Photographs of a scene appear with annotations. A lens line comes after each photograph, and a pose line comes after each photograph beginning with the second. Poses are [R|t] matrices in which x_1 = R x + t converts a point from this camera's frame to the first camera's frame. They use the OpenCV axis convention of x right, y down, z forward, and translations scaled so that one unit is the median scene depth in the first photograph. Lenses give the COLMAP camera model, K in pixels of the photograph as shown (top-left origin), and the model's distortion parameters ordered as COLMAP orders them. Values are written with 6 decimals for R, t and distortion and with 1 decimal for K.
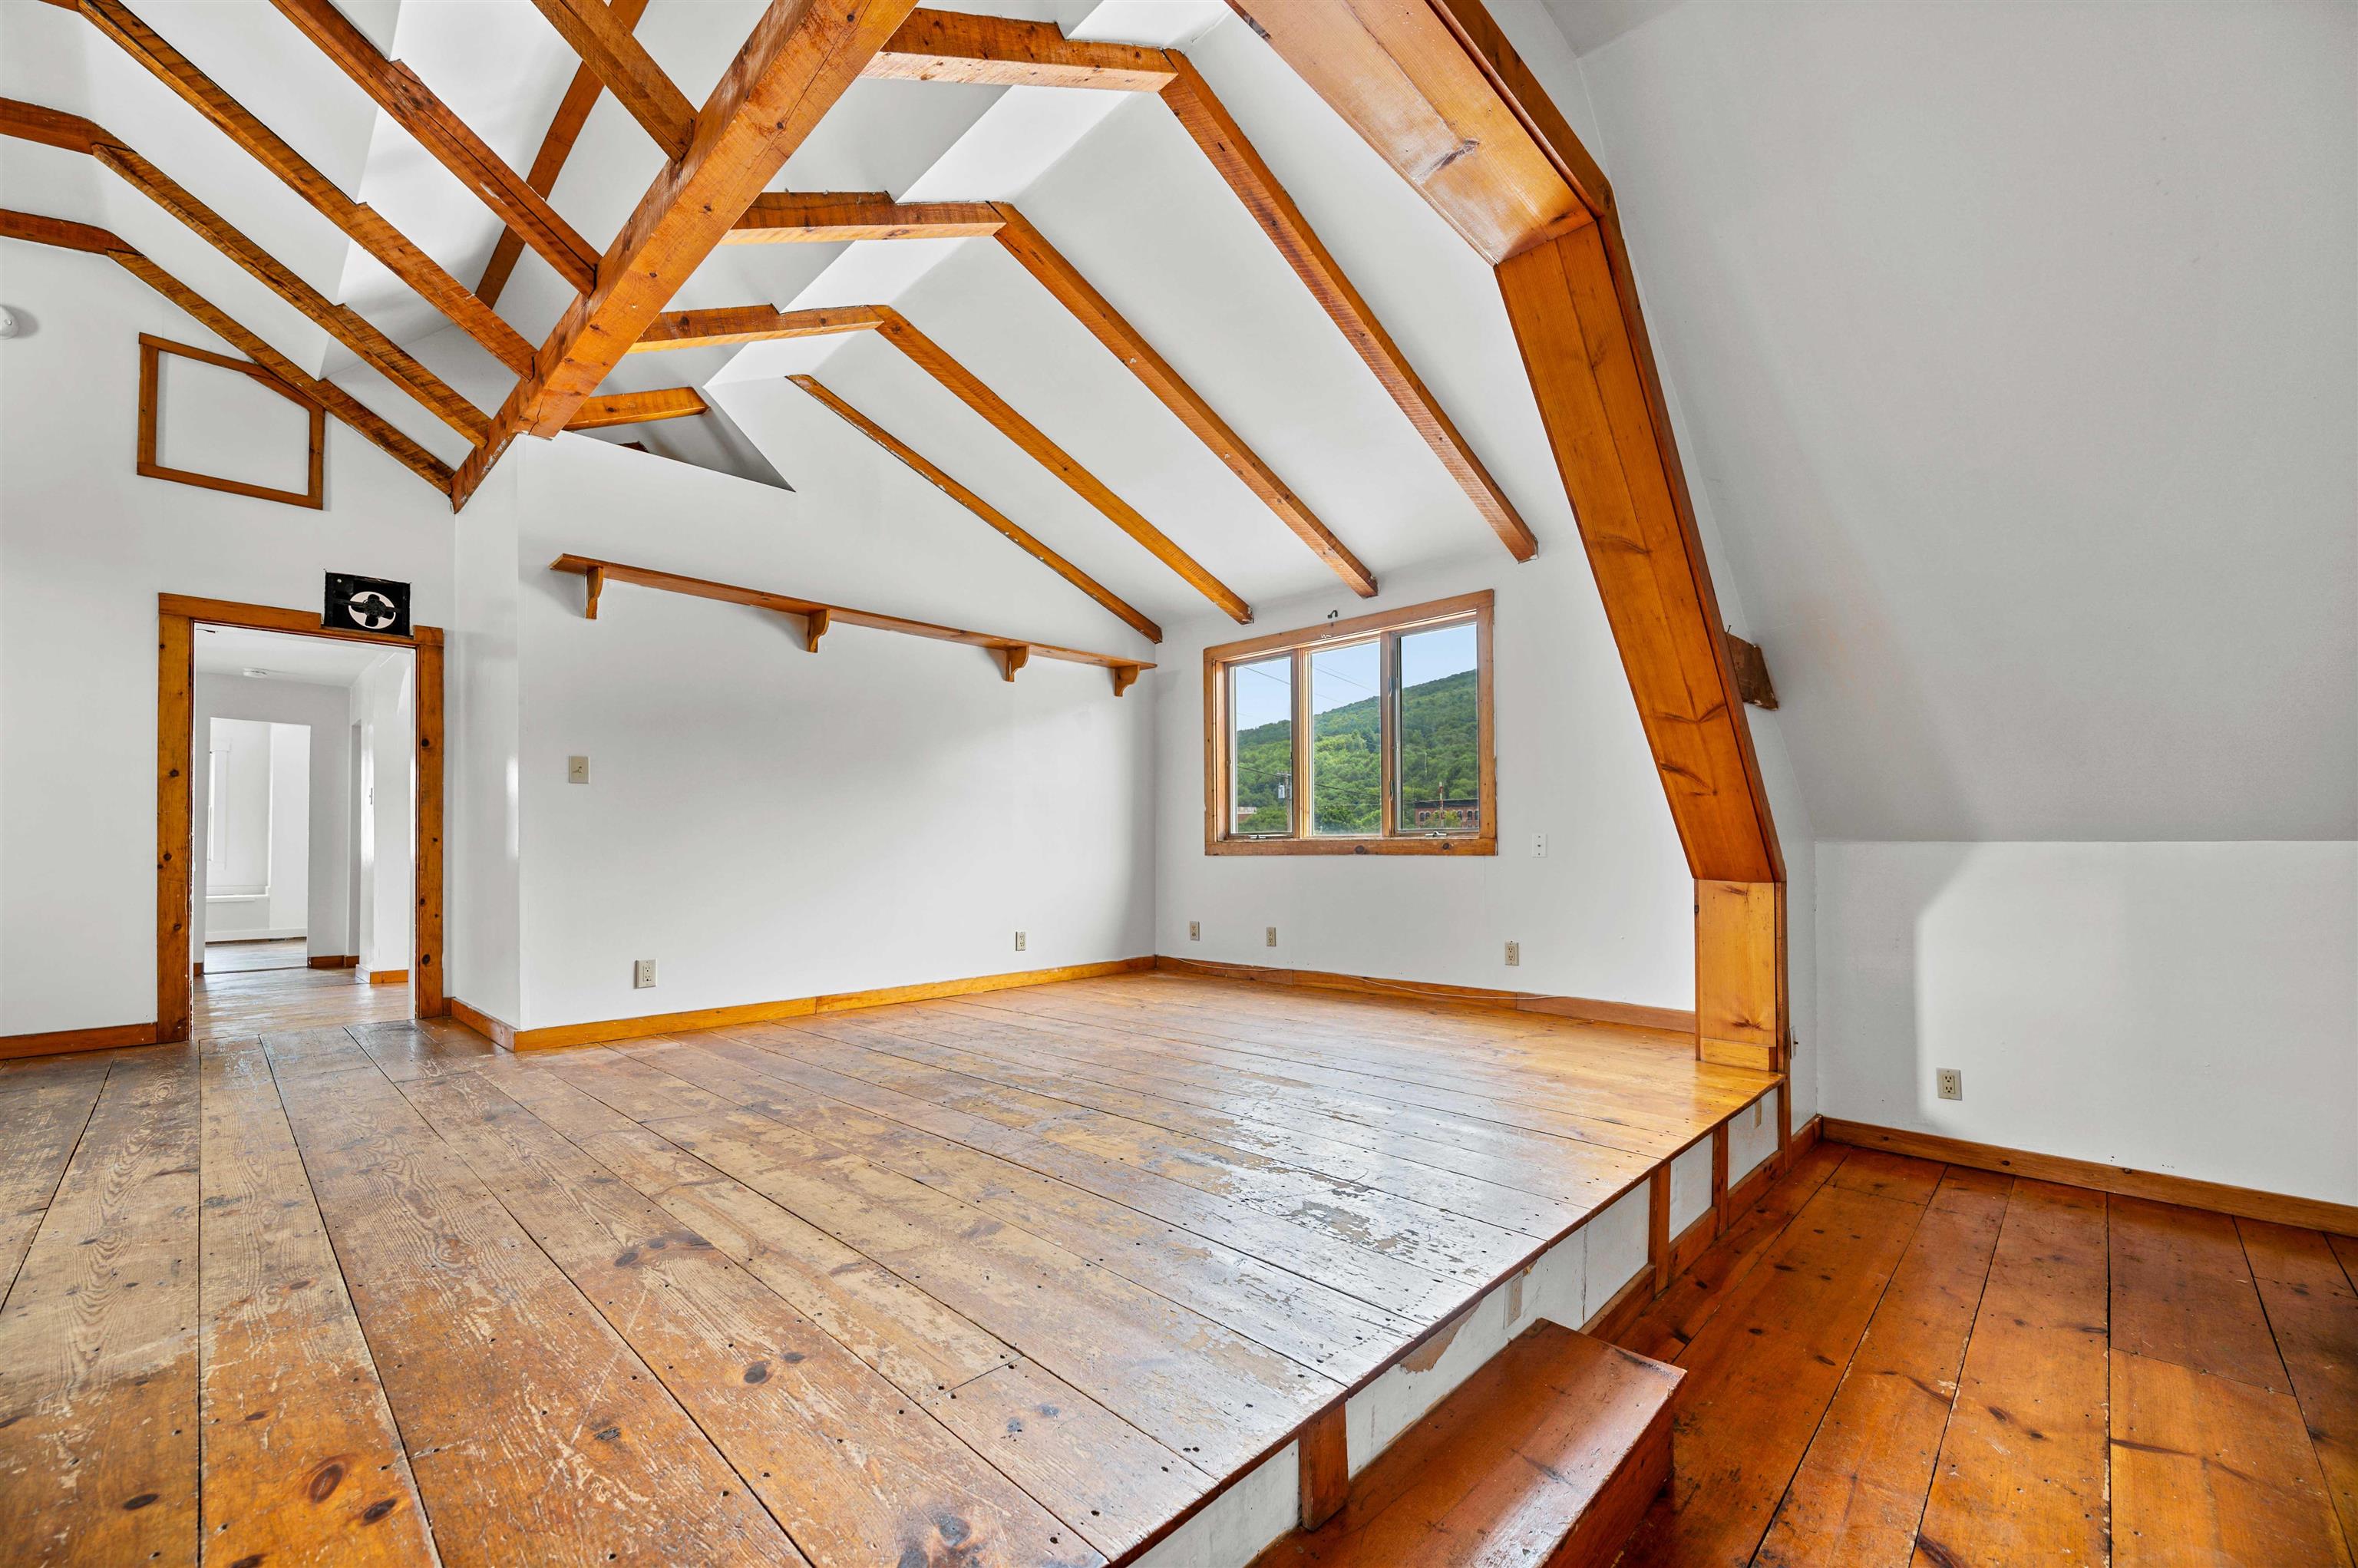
lens RADIAL K [[931.3, 0, 1168.3], [0, 931.3, 846.9], [0, 0, 1]] dist [-0.000133, -0.000388]
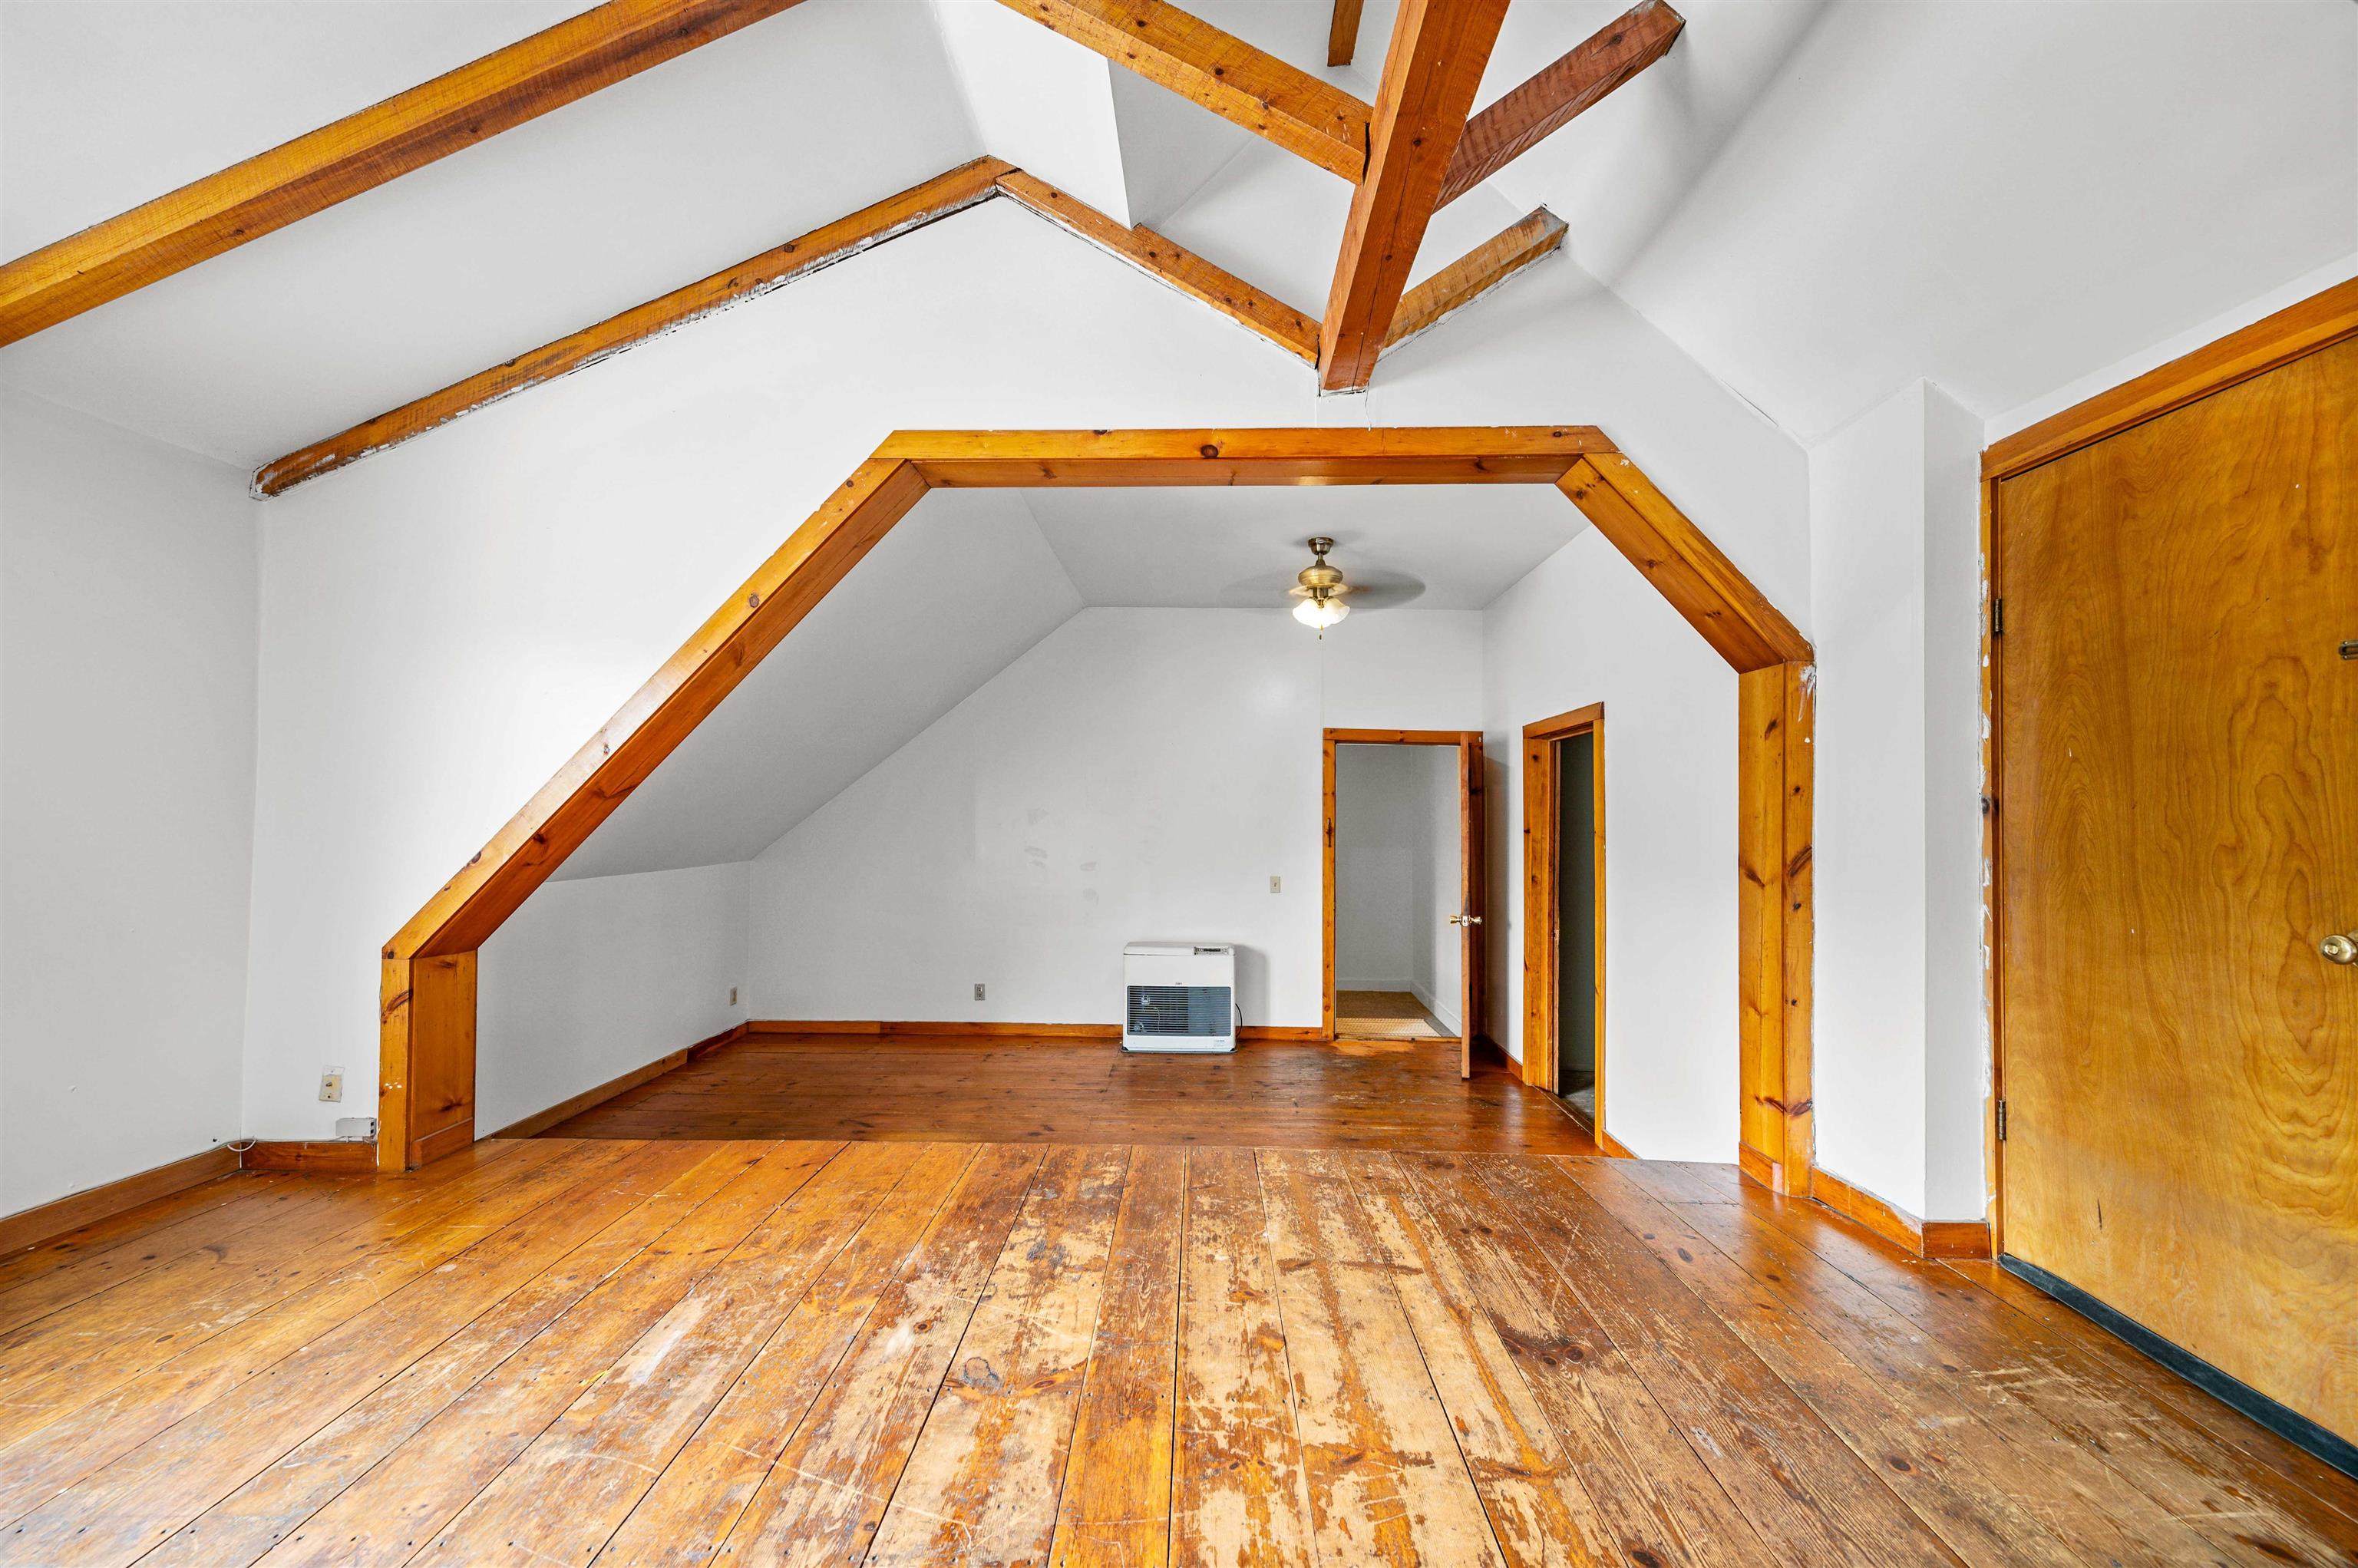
lens RADIAL K [[931.3, 0, 1182.7], [0, 931.3, 786.4], [0, 0, 1]] dist [-0.000133, -0.000388]
pose [[-0.680713, 0.019734, 0.732285, -0.483322], [-0.002287, 0.999575, -0.029063, -0.088228], [-0.732547, -0.021459, -0.680378, 0.935815]]
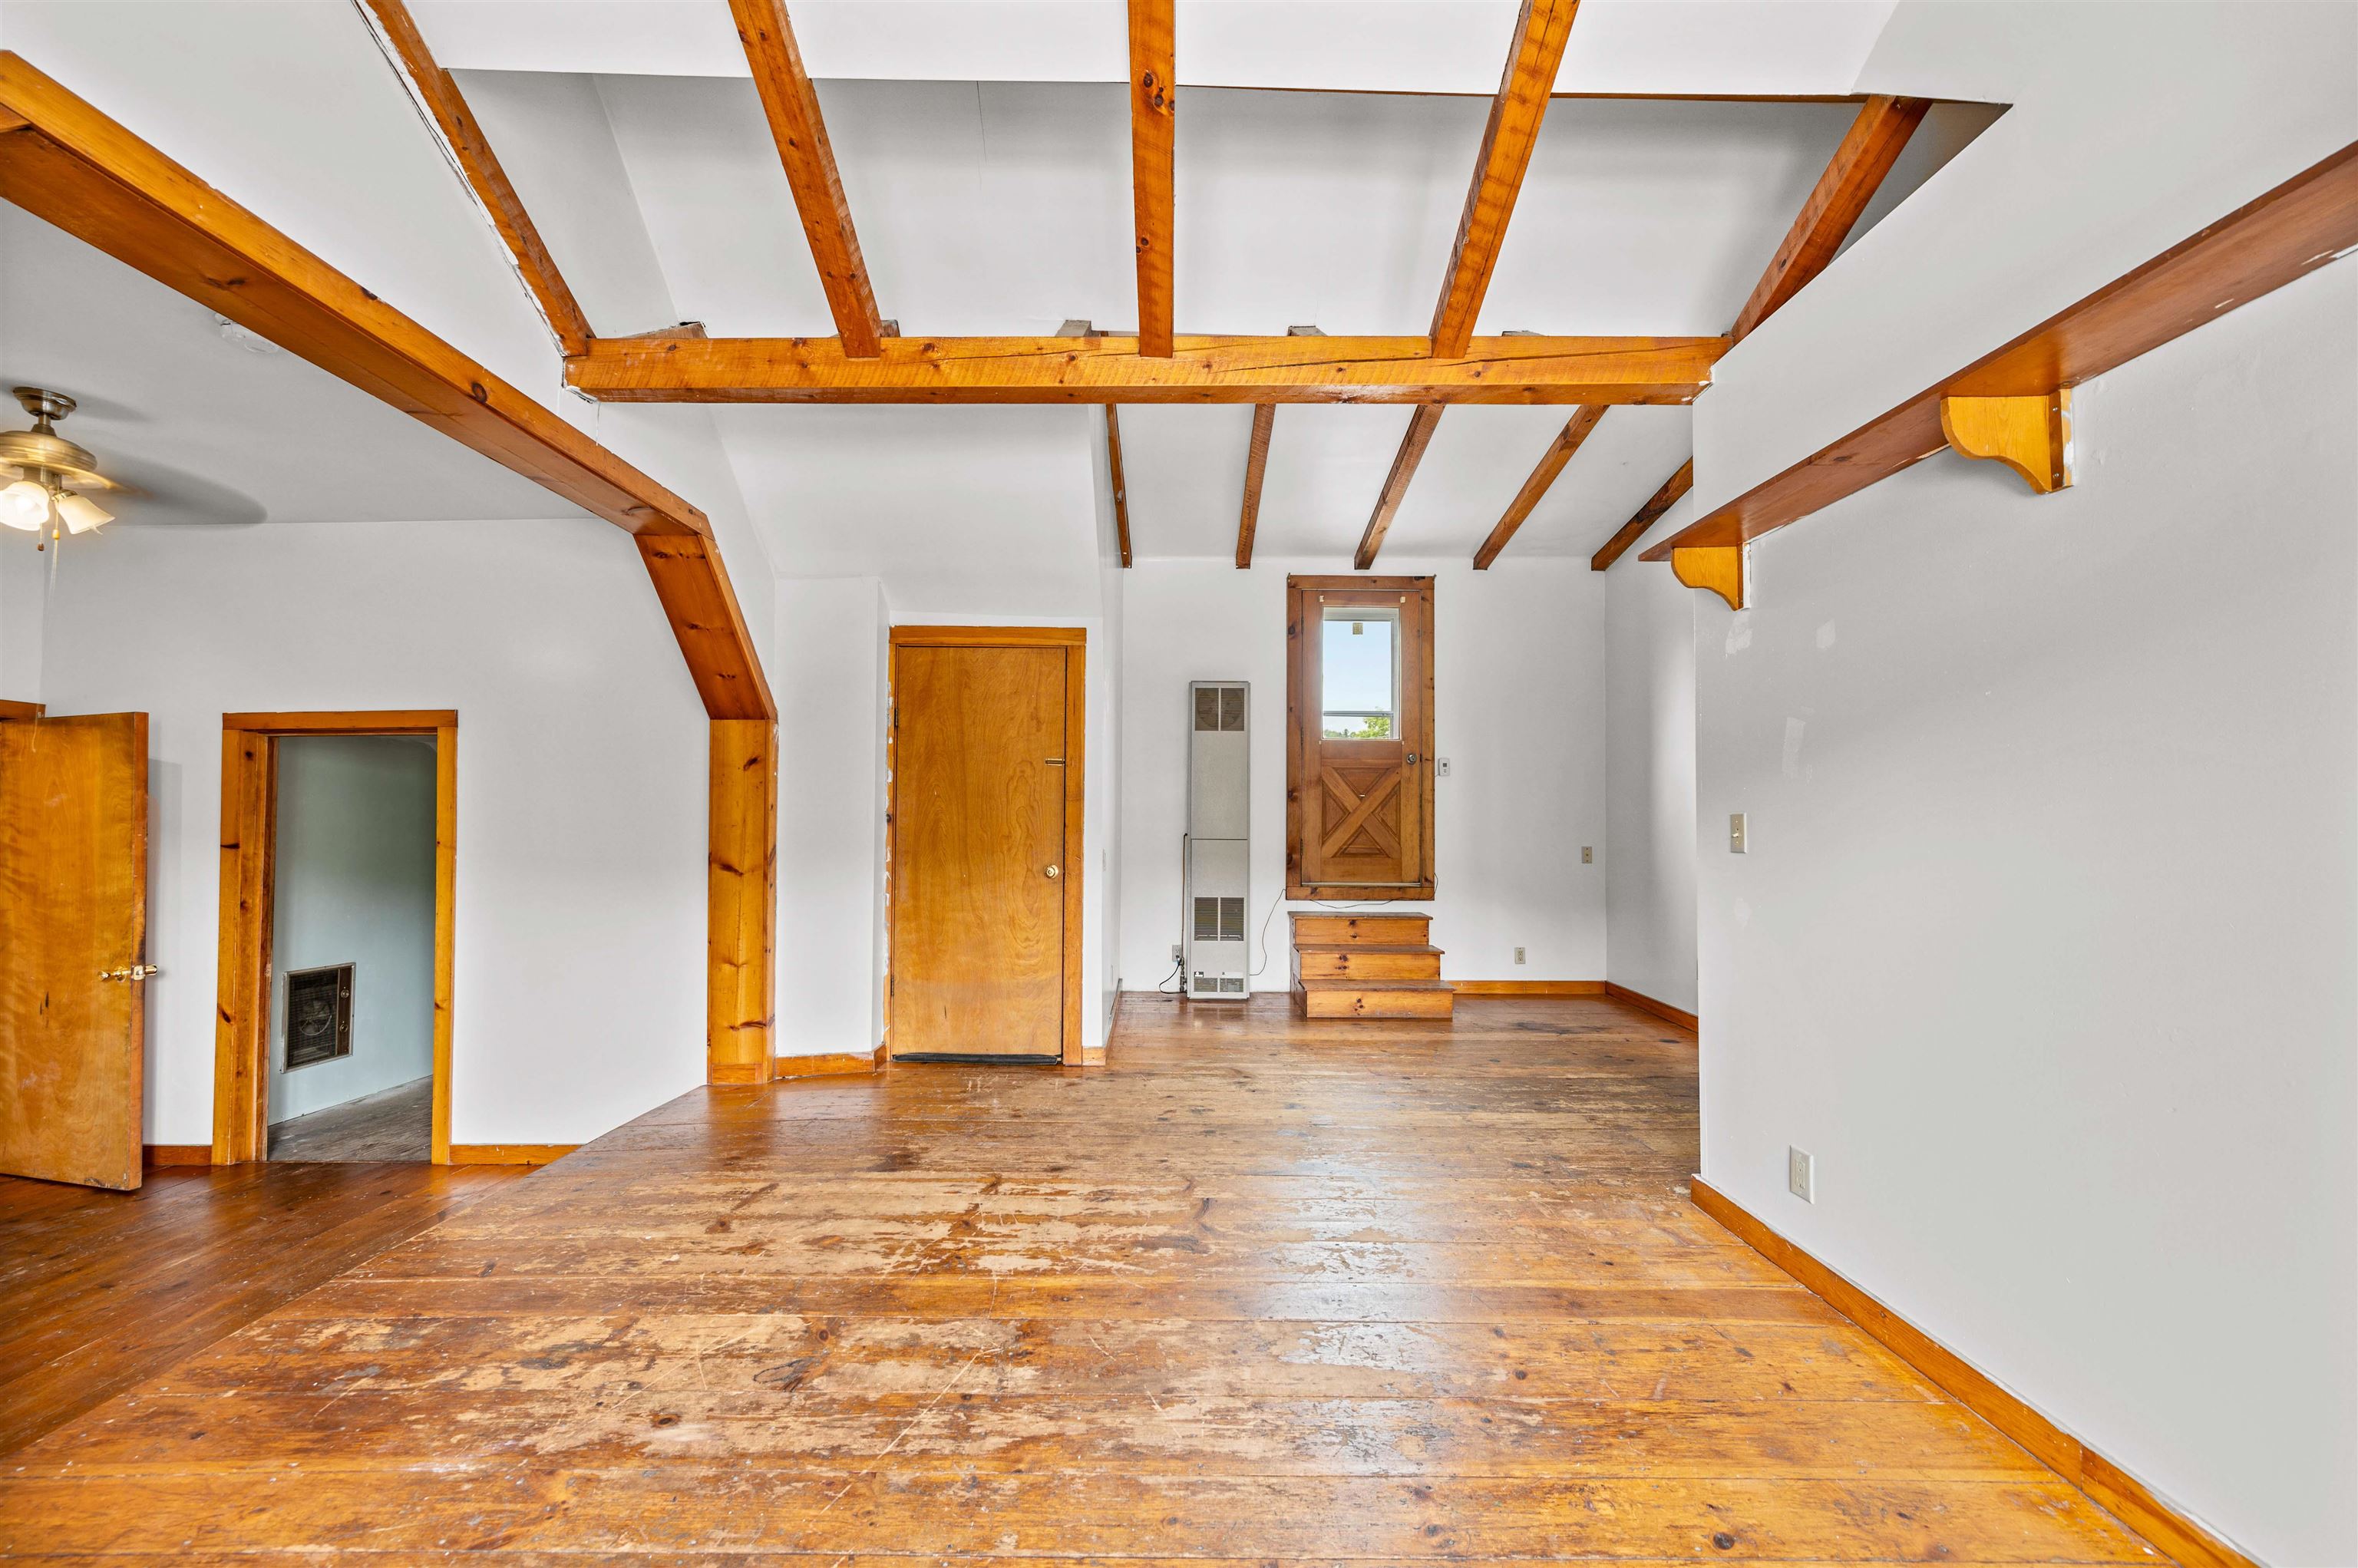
lens RADIAL K [[931.3, 0, 1176.3], [0, 931.3, 797.7], [0, 0, 1]] dist [-0.000133, -0.000388]
pose [[-0.708614, -0.015155, -0.705433, 0.145573], [0.001297, 0.999740, -0.022780, -0.093224], [0.705595, -0.017057, -0.708410, 1.180520]]
